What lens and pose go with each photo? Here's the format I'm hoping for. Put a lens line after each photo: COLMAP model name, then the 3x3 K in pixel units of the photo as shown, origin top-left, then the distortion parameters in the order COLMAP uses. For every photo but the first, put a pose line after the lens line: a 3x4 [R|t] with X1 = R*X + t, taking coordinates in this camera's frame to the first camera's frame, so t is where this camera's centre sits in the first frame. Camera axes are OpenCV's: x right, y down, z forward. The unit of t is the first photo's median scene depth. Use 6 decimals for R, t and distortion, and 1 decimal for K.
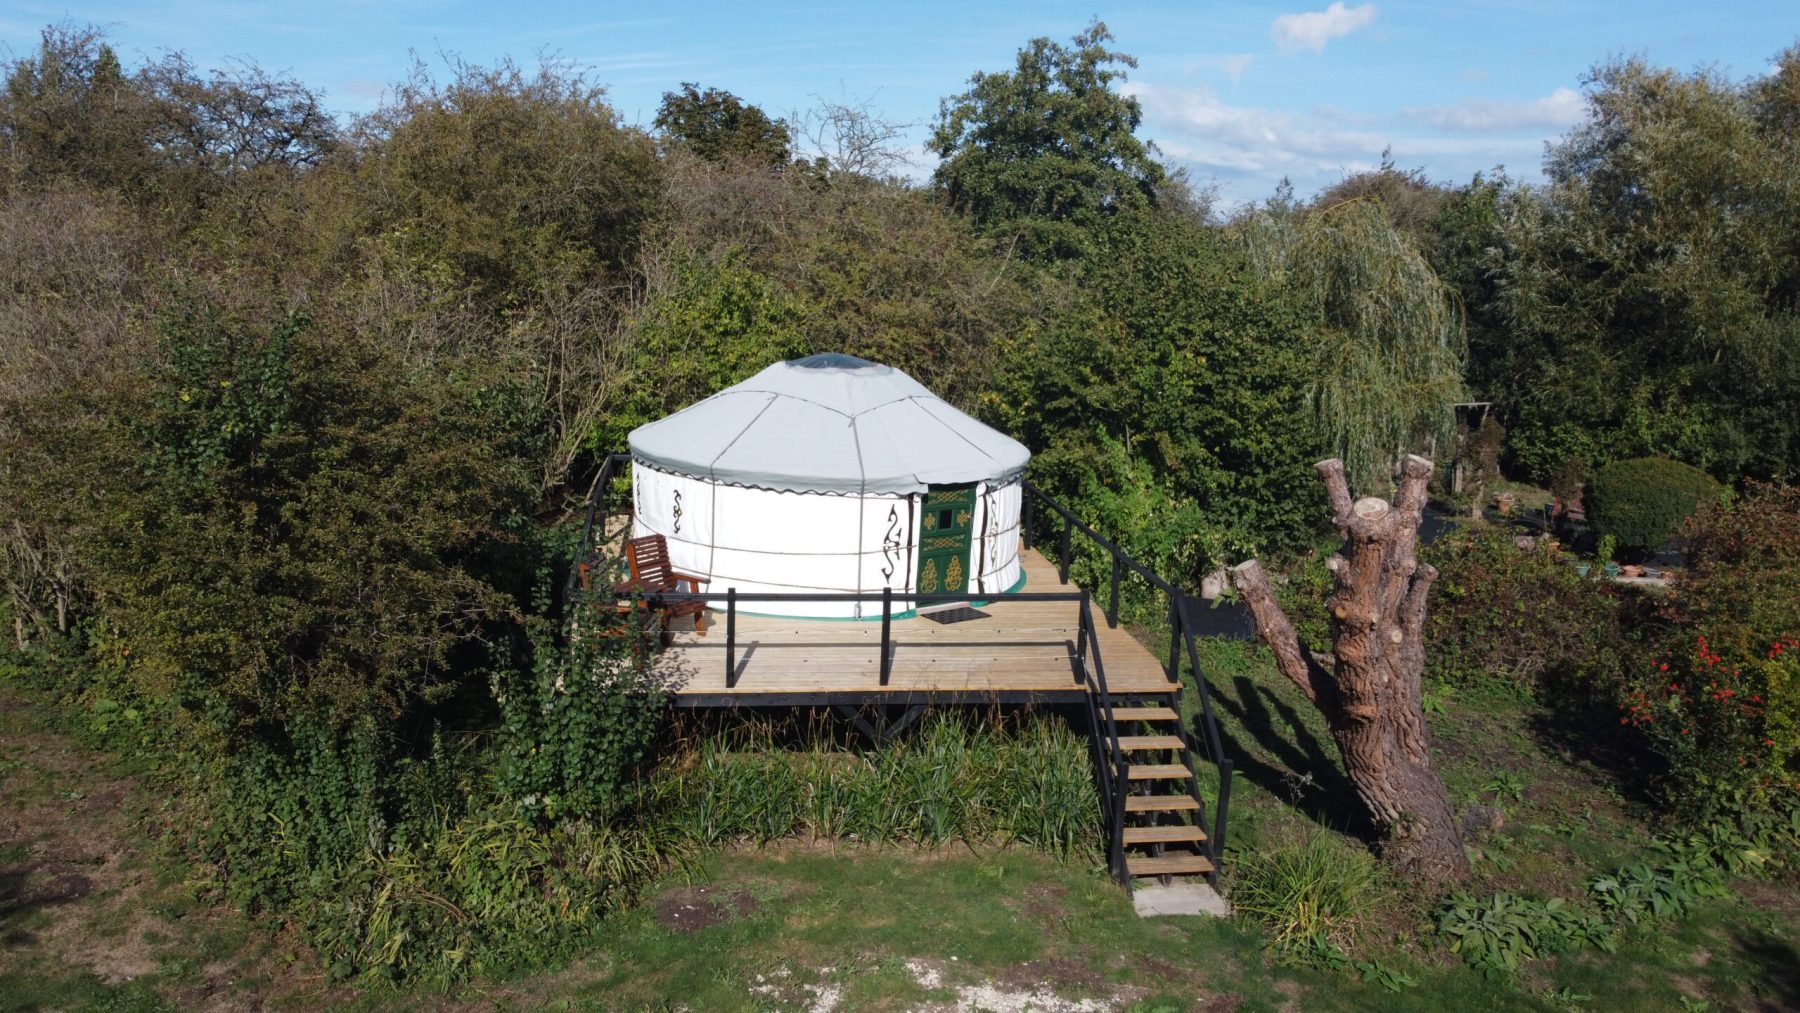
lens RADIAL K [[1330.7, 0, 896.6], [0, 1330.7, 502.6], [0, 0, 1]] dist [0.004114, -0.014997]
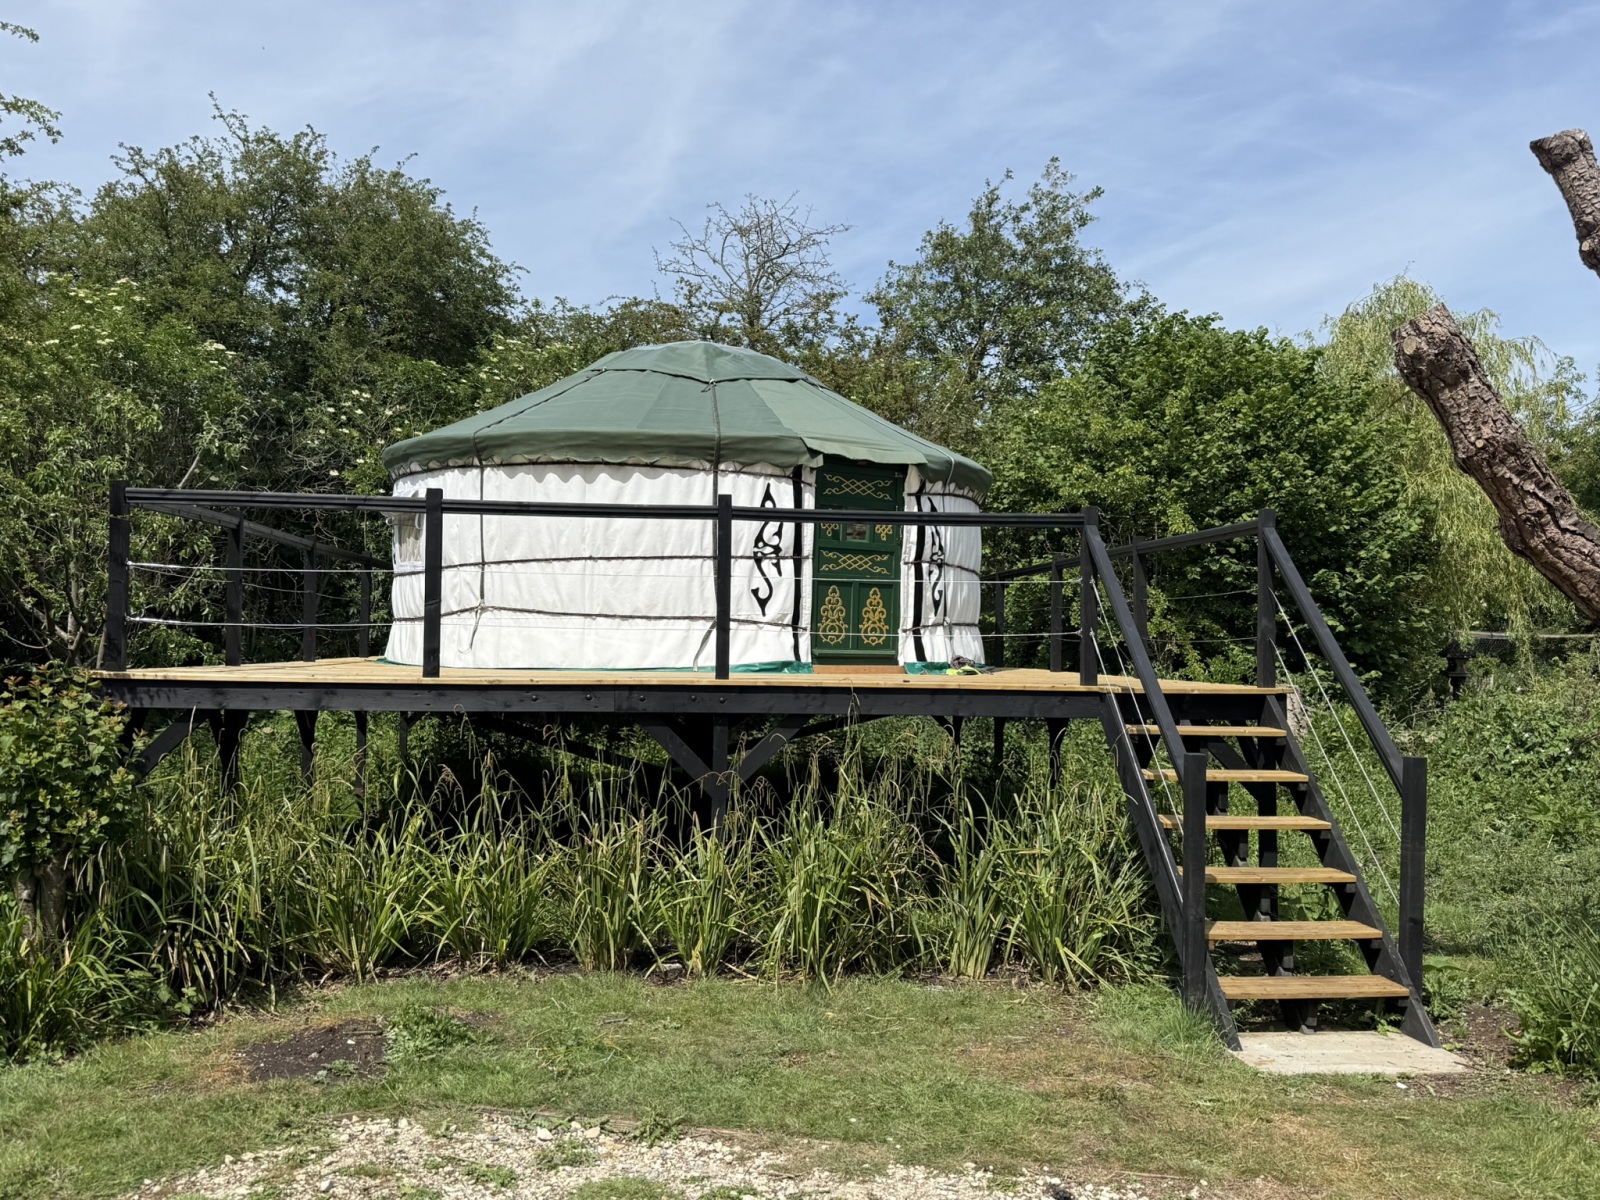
lens RADIAL K [[1387.3, 0, 805.1], [0, 1387.3, 604.6], [0, 0, 1]] dist [0.101545, -0.028370]
pose [[0.998717, -0.024429, -0.044367, 0.041766], [0.014162, 0.975744, -0.218455, 0.198618], [0.048627, 0.217546, 0.974838, 0.375442]]
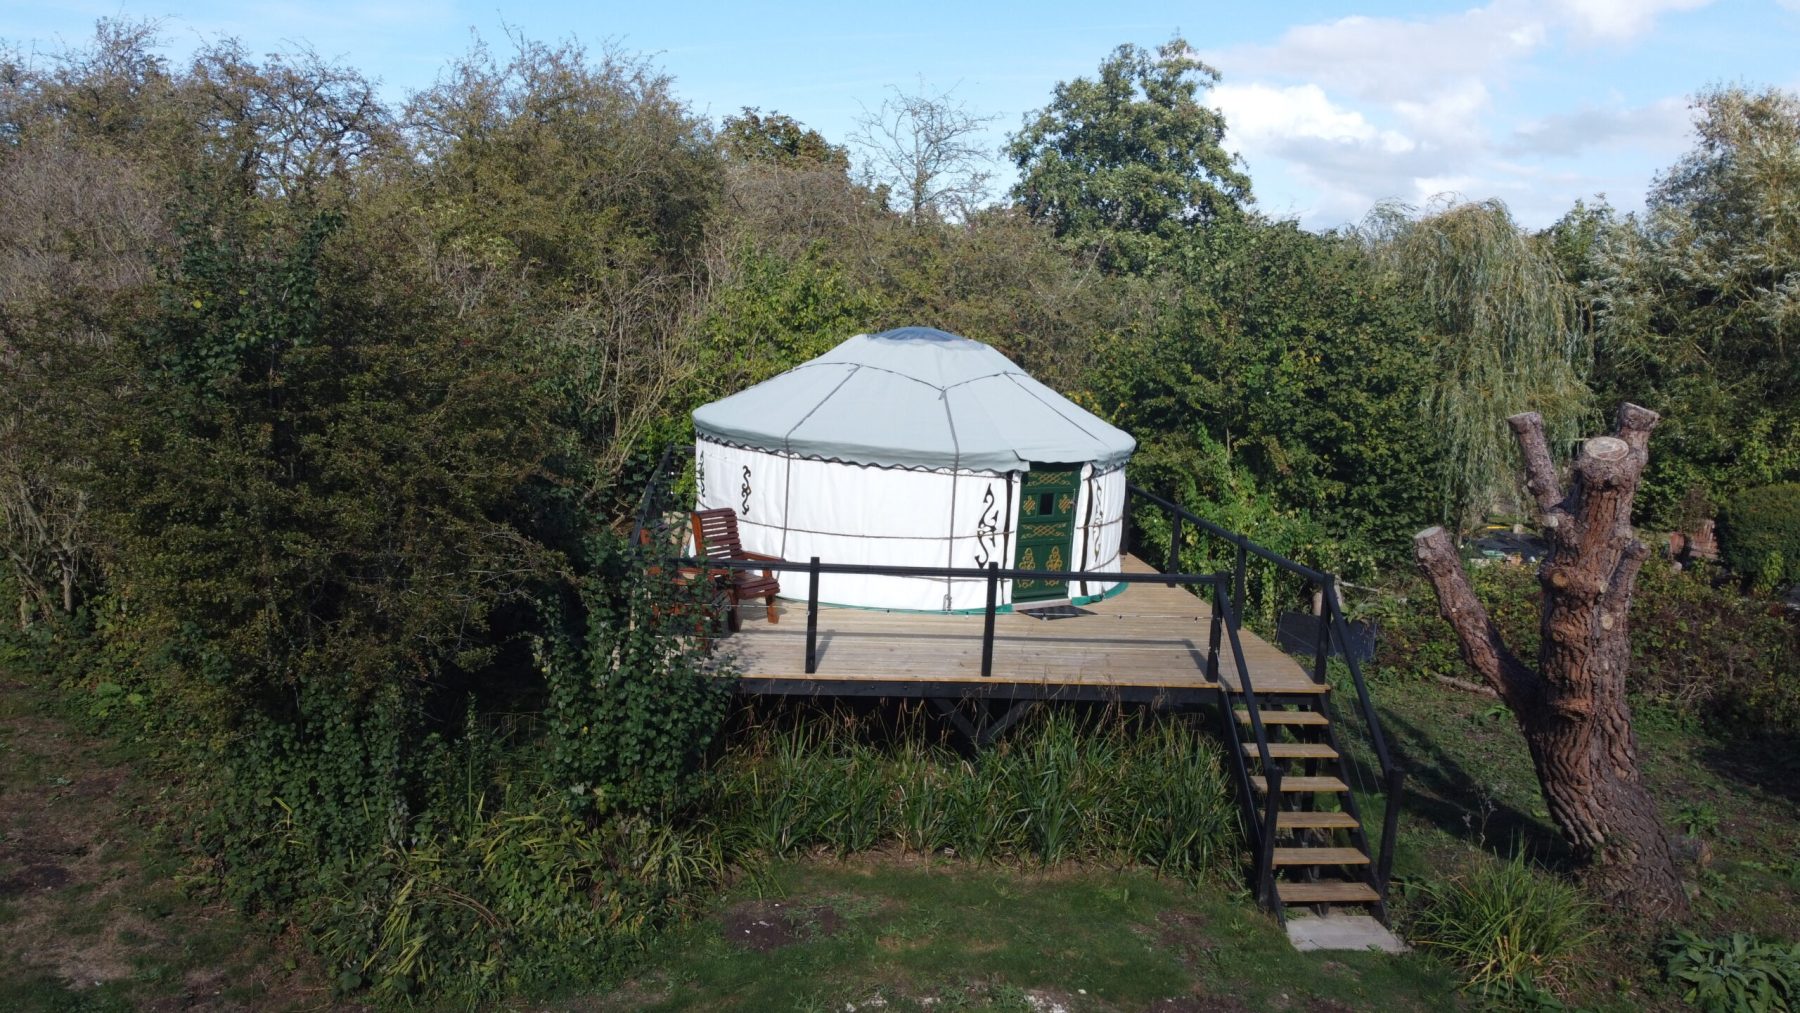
lens RADIAL K [[1330.7, 0, 902.6], [0, 1330.7, 505.9], [0, 0, 1]] dist [0.004114, -0.014997]
pose [[0.999433, 0.019740, -0.027268, -0.036300], [-0.020885, 0.998884, -0.042357, 0.054890], [0.026402, 0.042902, 0.998730, 0.110372]]
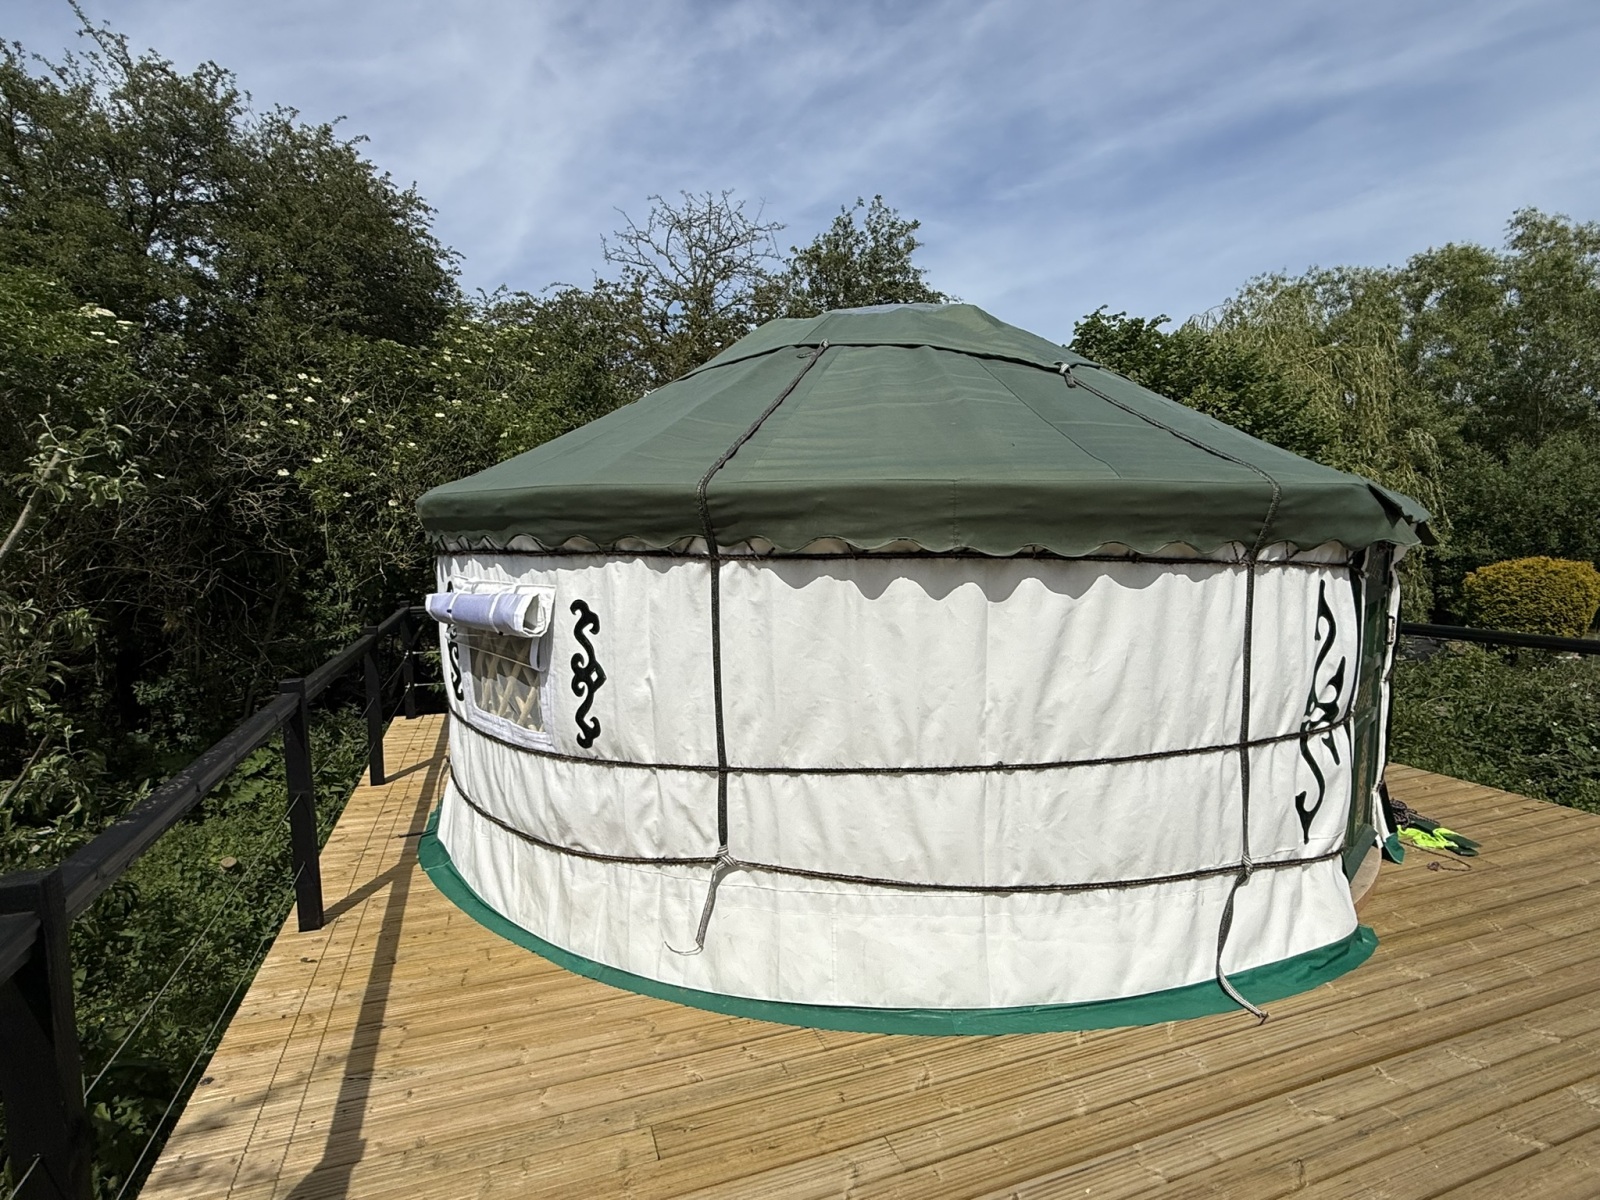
lens RADIAL K [[827.7, 0, 793.5], [0, 827.7, 597.8], [0, 0, 1]] dist [0.007287, 0.008407]
pose [[0.979518, -0.067881, 0.189570, -0.158847], [0.088022, 0.991094, -0.099922, 0.013001], [-0.181099, 0.114562, 0.976770, 0.832023]]
